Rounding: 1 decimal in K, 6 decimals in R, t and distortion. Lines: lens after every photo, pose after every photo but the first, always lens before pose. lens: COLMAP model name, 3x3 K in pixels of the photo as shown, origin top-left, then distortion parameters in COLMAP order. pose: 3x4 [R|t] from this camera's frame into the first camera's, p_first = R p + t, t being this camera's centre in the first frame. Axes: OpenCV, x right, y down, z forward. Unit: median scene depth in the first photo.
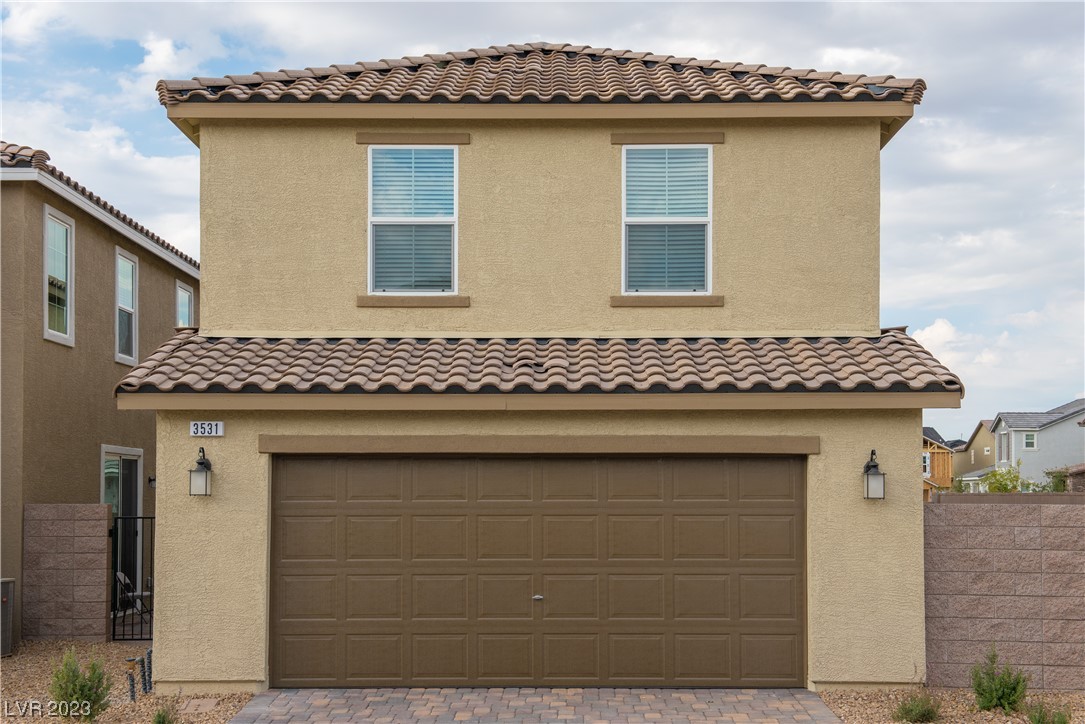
lens RADIAL K [[1544.8, 0, 554.9], [0, 1544.8, 405.8], [0, 0, 1]] dist [0.112106, 0.011928]
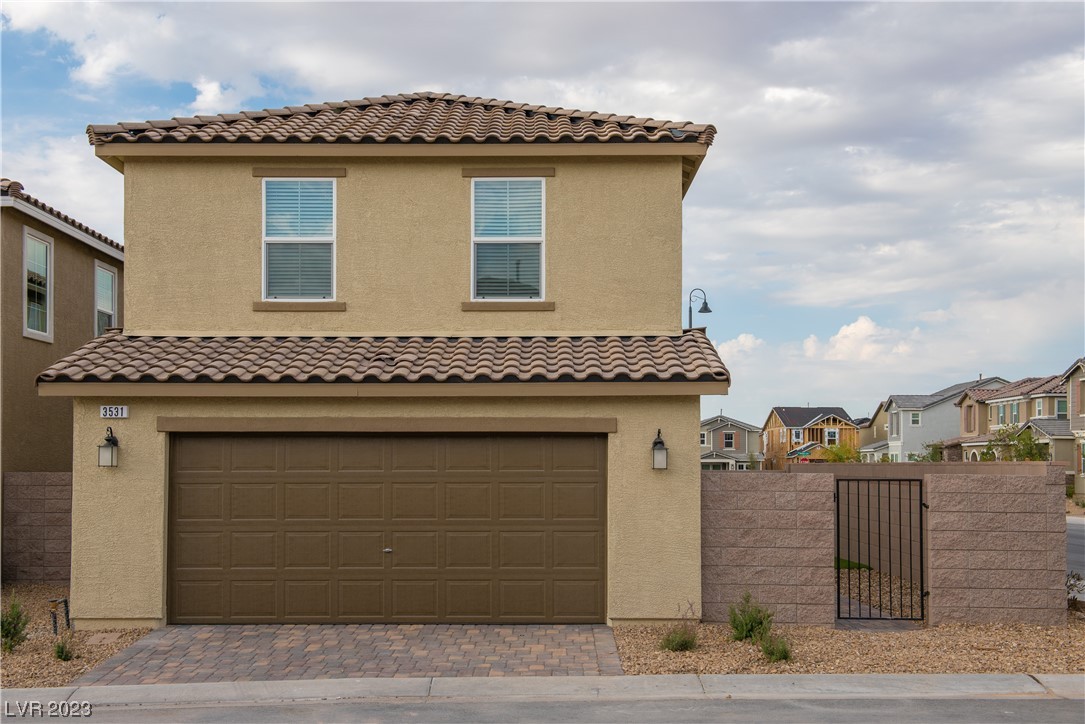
lens RADIAL K [[1305.4, 0, 539.5], [0, 1305.4, 395.8], [0, 0, 1]] dist [0.058707, 0.007088]
pose [[0.999988, -0.000130, -0.004945, 0.103510], [0.000156, 0.999986, 0.005270, -0.002860], [0.004944, -0.005270, 0.999974, -0.025435]]
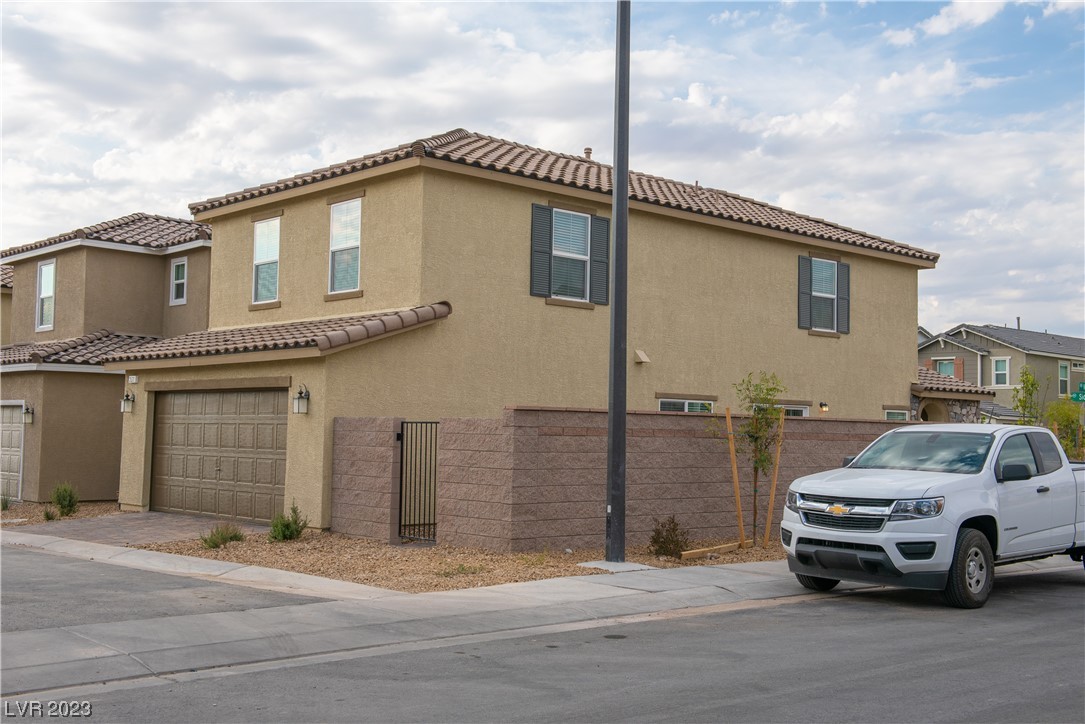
lens RADIAL K [[1241.6, 0, 556.2], [0, 1241.6, 342.3], [0, 0, 1]] dist [-0.013858, -0.006024]
pose [[0.684178, -0.044206, -0.727974, 1.194792], [0.025385, 0.999000, -0.036806, 0.035781], [0.728873, 0.006703, 0.684616, 0.269312]]
